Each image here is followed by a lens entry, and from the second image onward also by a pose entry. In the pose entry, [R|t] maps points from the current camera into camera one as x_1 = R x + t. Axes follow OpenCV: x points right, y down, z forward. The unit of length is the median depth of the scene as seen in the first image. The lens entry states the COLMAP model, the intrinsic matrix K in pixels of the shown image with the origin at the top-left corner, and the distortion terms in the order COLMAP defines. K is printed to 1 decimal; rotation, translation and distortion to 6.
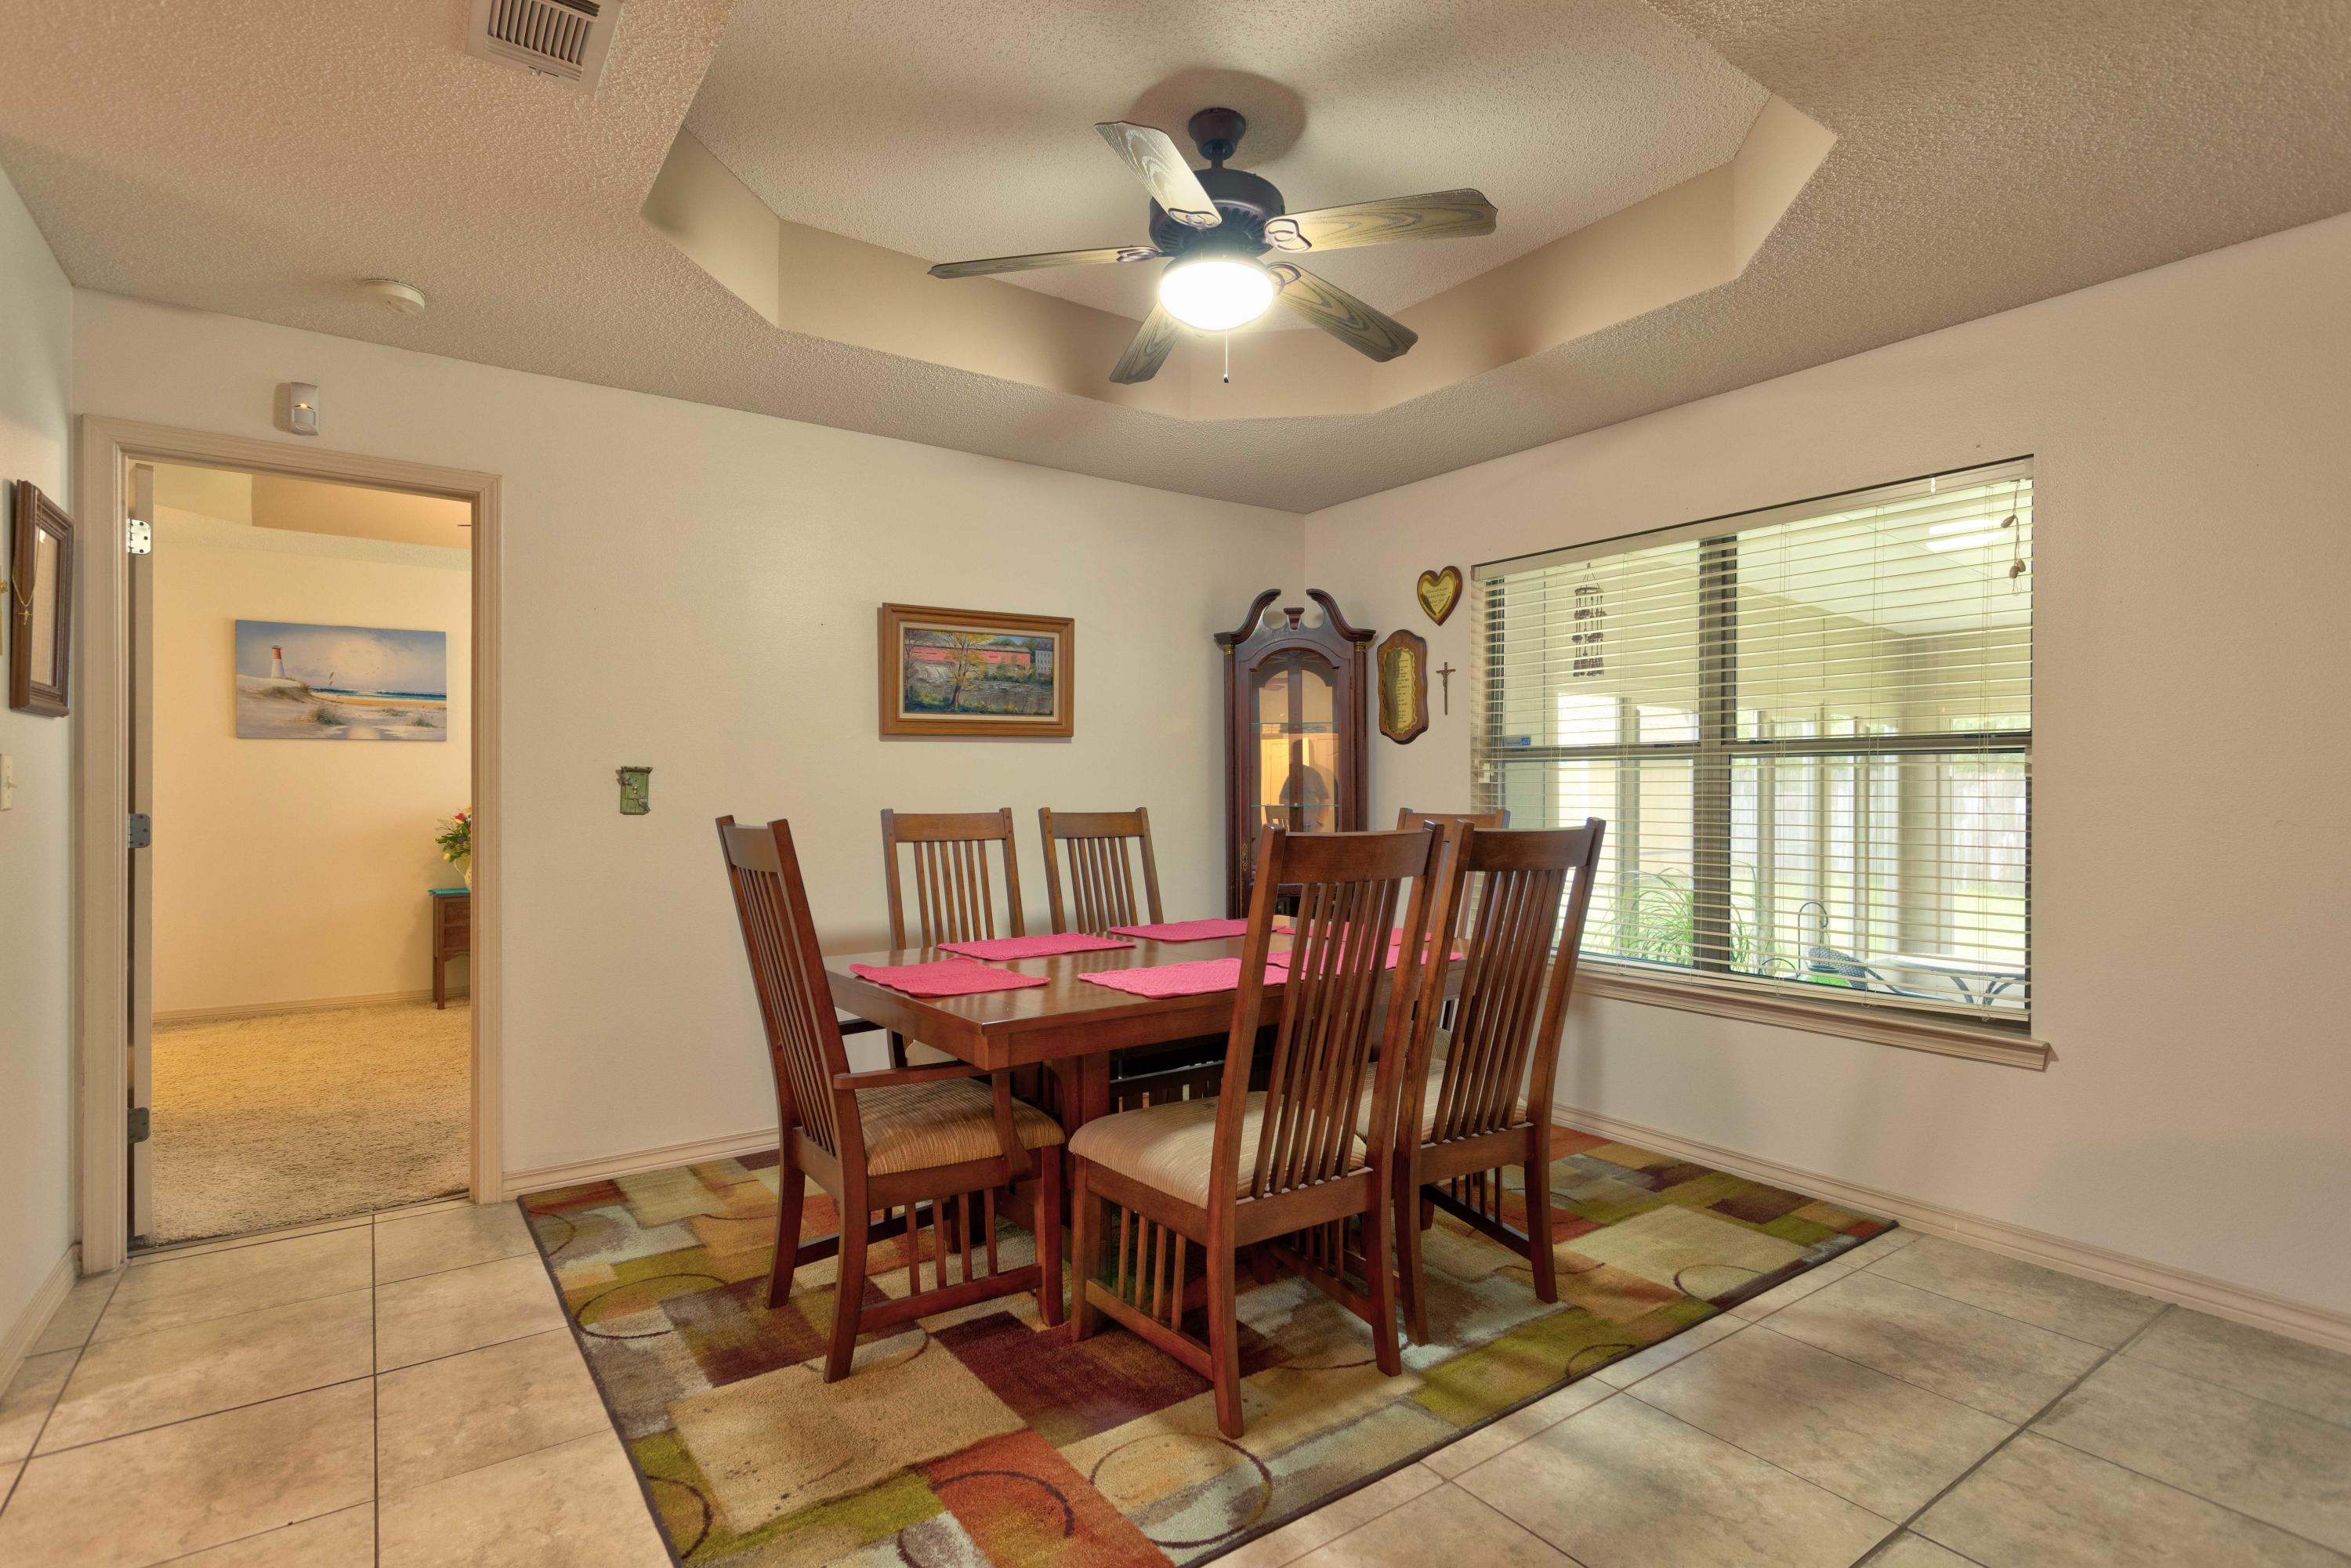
lens RADIAL K [[1154.3, 0, 1164.9], [0, 1154.3, 793.5], [0, 0, 1]] dist [0.009093, -0.002480]
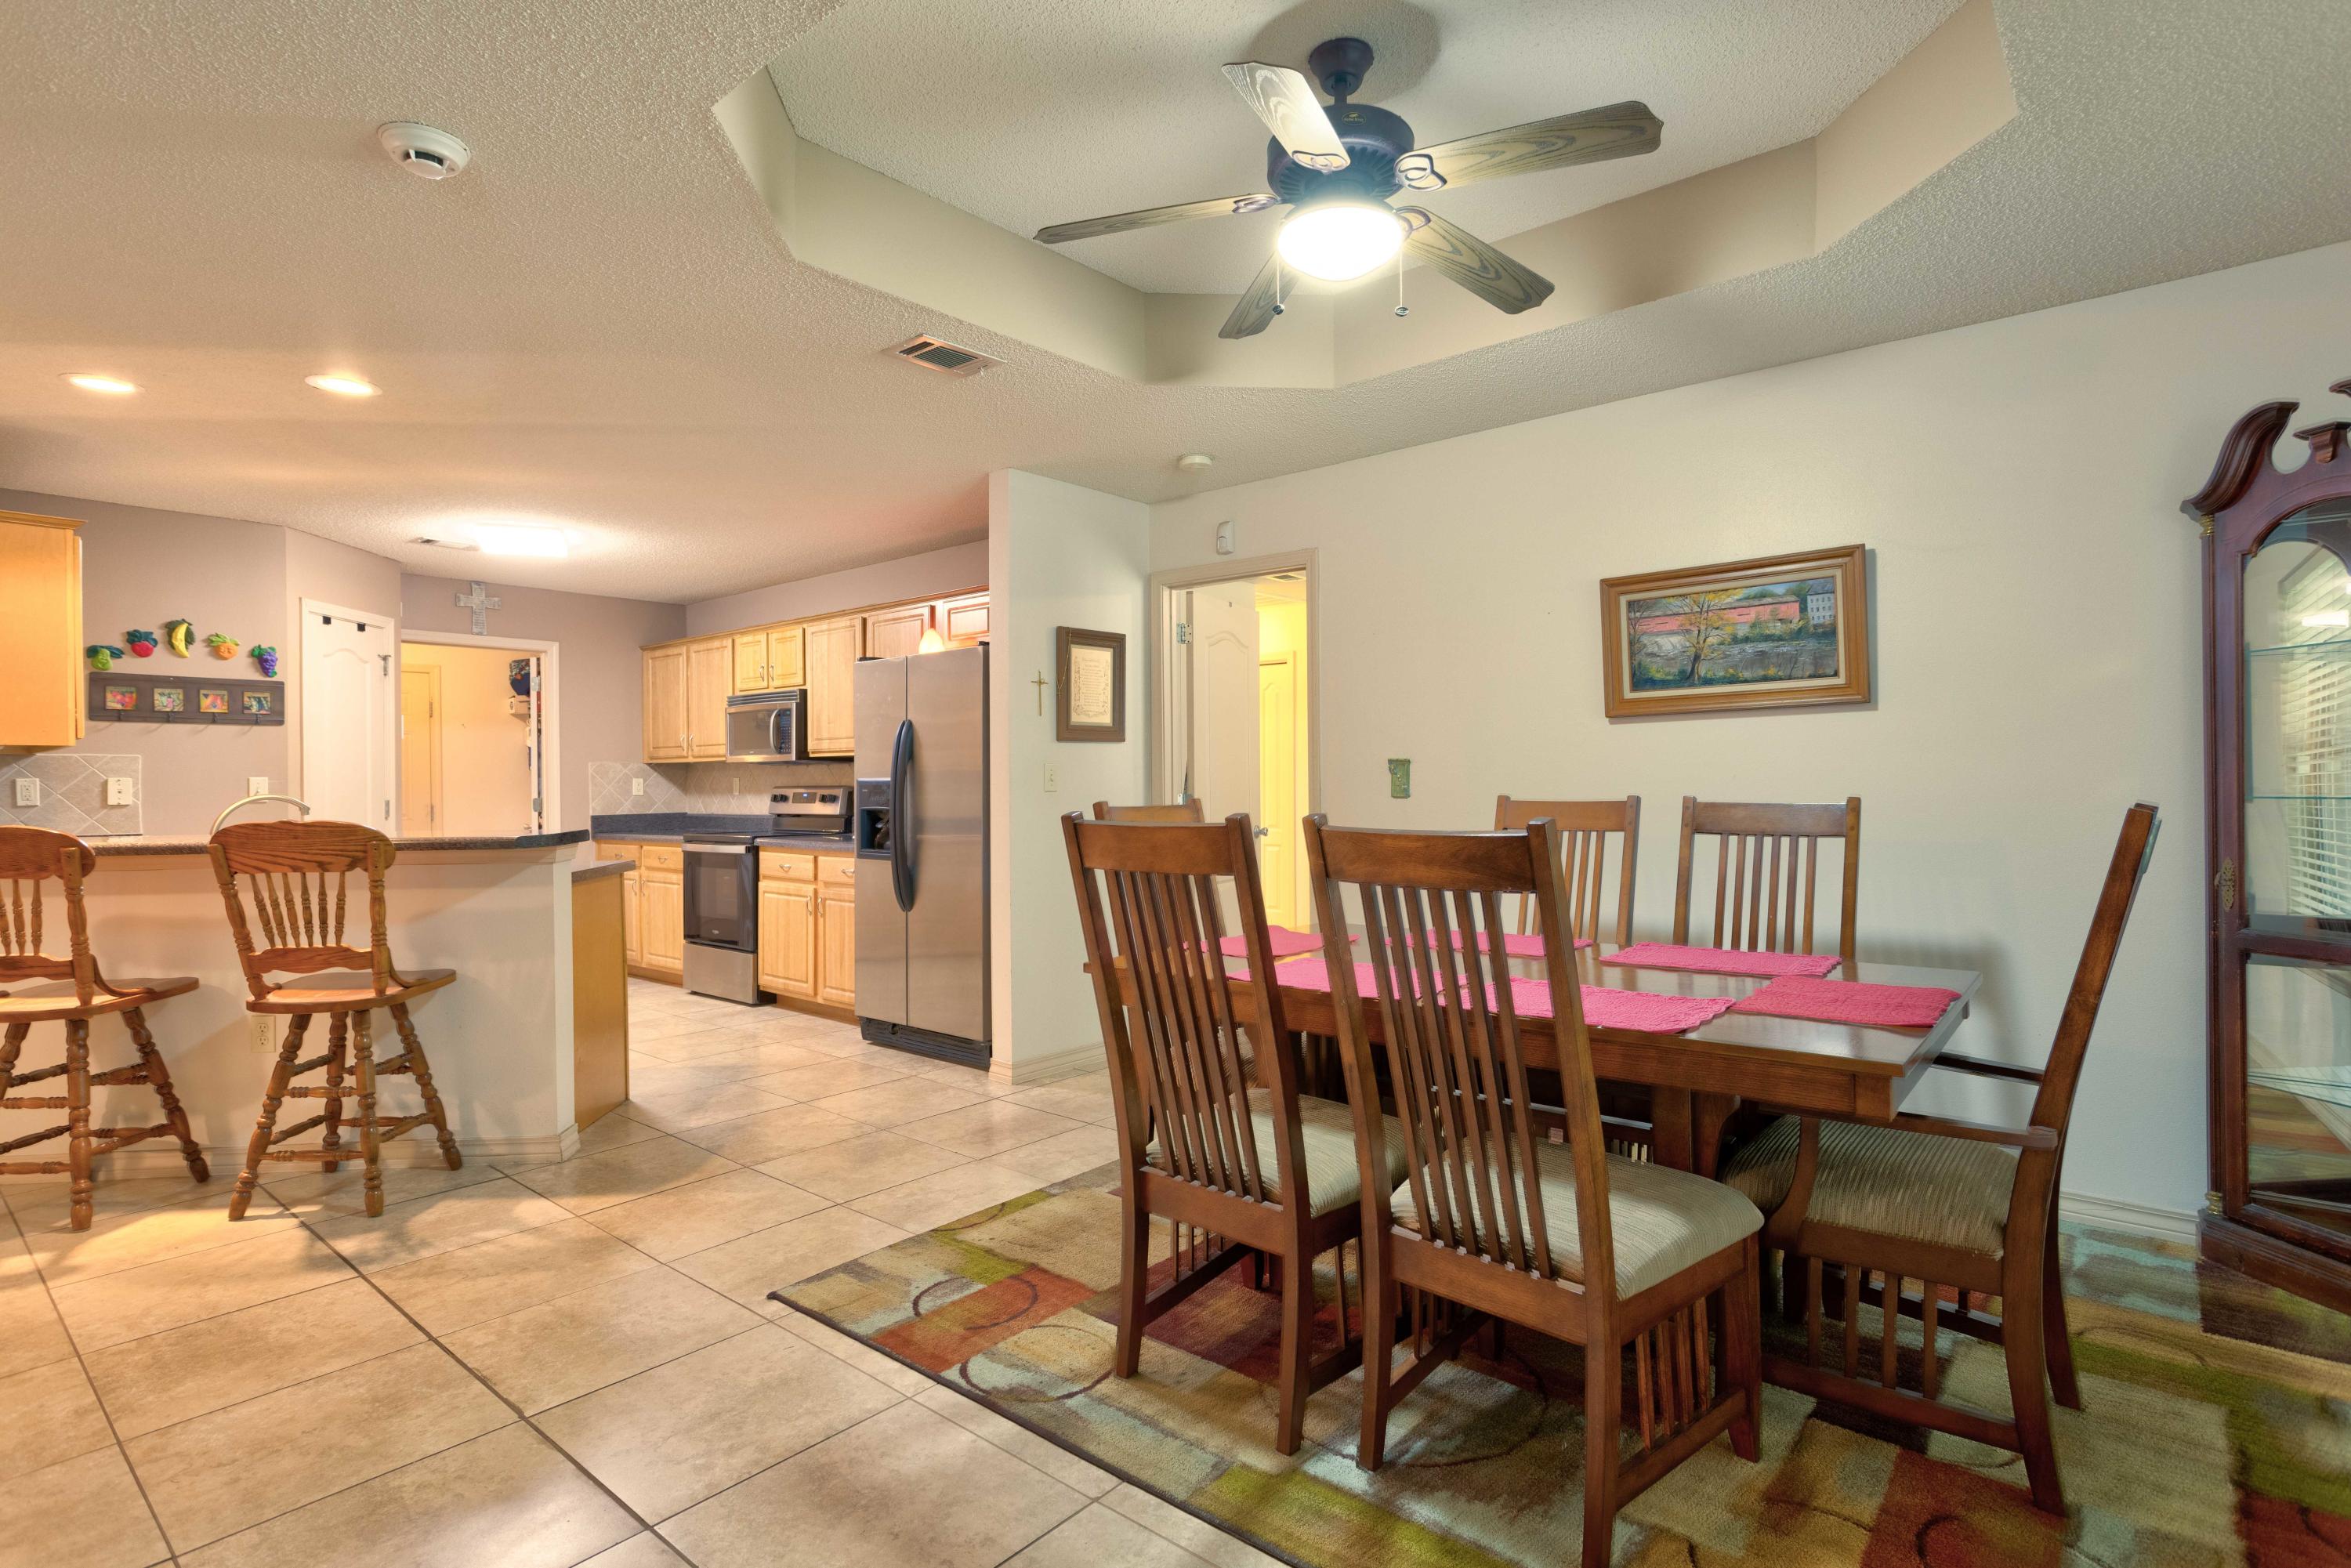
lens RADIAL K [[1154.3, 0, 1158.1], [0, 1154.3, 780.4], [0, 0, 1]] dist [0.009093, -0.002480]
pose [[0.242504, -0.004988, -0.970137, 0.581230], [0.004937, 0.999980, -0.003907, 0.002741], [0.970138, -0.003842, 0.242524, 0.403798]]
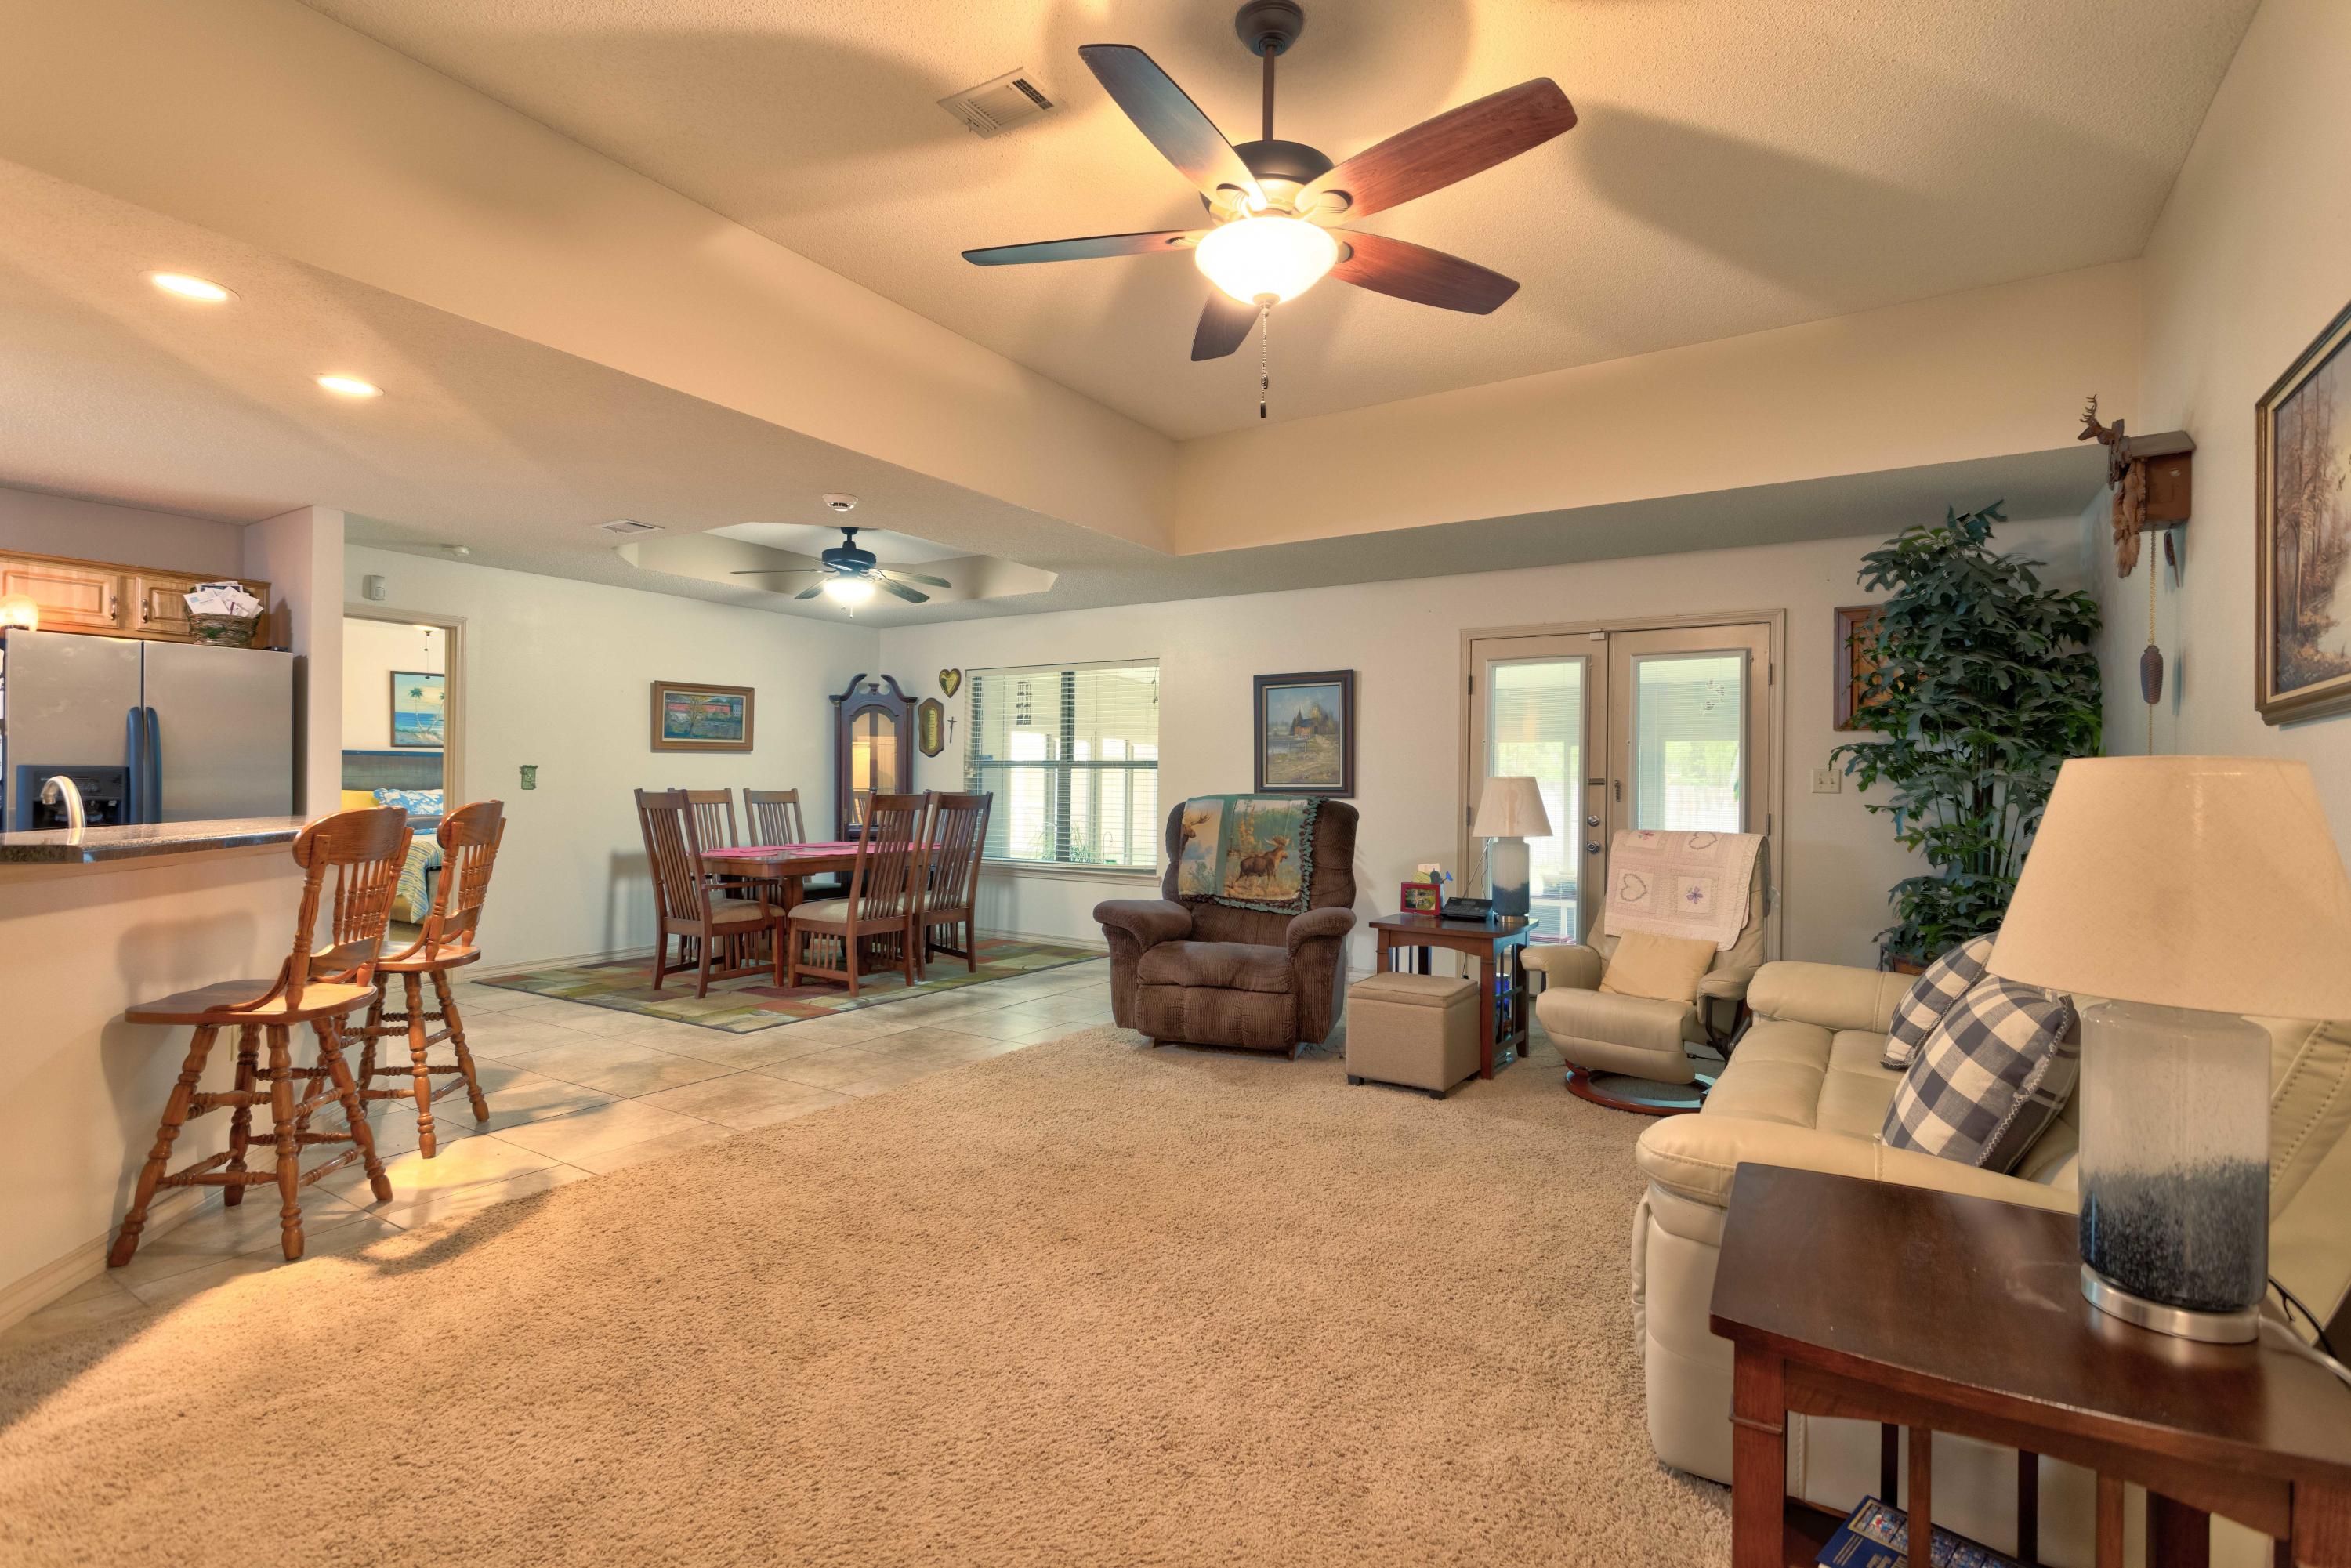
lens RADIAL K [[1154.3, 0, 1176.7], [0, 1154.3, 786.6], [0, 0, 1]] dist [0.009093, -0.002480]
pose [[0.929084, 0.007031, 0.369802, -0.144925], [-0.007841, 0.999969, 0.000689, 0.002795], [-0.369785, -0.003539, 0.929110, -1.080642]]
